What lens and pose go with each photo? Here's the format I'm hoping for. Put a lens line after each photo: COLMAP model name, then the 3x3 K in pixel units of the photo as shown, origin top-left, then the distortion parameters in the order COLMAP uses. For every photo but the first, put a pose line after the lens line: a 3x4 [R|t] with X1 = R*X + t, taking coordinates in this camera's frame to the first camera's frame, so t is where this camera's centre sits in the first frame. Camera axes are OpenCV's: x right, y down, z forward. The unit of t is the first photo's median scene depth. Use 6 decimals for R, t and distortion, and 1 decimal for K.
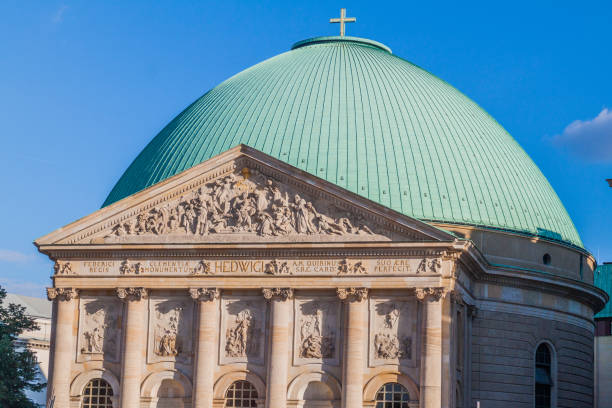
lens RADIAL K [[1598.9, 0, 306.0], [0, 1598.9, 204.0], [0, 0, 1]] dist [-0.000621, 0.293704]
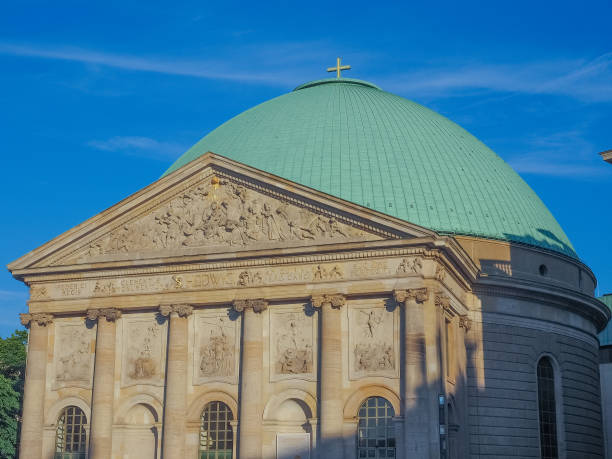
lens RADIAL K [[1059.0, 0, 306.0], [0, 1059.0, 229.5], [0, 0, 1]] dist [0.032819, 0.114233]
pose [[0.995759, -0.045448, -0.079985, 0.065235], [0.037990, 0.994995, -0.092419, 0.069187], [0.083785, 0.088989, 0.992502, 0.378751]]
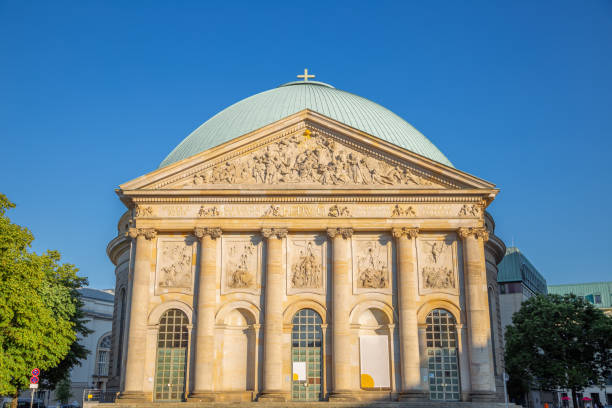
lens RADIAL K [[650.9, 0, 298.8], [0, 650.9, 202.6], [0, 0, 1]] dist [0.077976, 0.002470]
pose [[0.969419, 0.035598, 0.242816, -0.161669], [-0.011339, 0.994864, -0.100582, 0.081122], [-0.245150, 0.094753, 0.964844, 0.534805]]
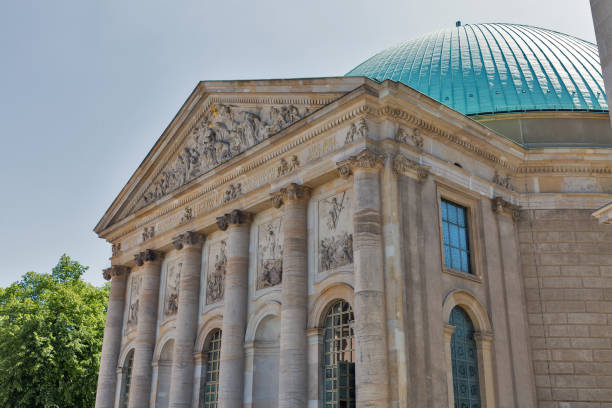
lens RADIAL K [[650.9, 0, 298.8], [0, 650.9, 202.6], [0, 0, 1]] dist [0.077976, 0.002470]
pose [[0.801853, -0.228722, -0.552012, 0.205712], [0.094677, 0.960801, -0.260573, 0.140110], [0.589972, 0.156678, 0.792076, 0.728736]]
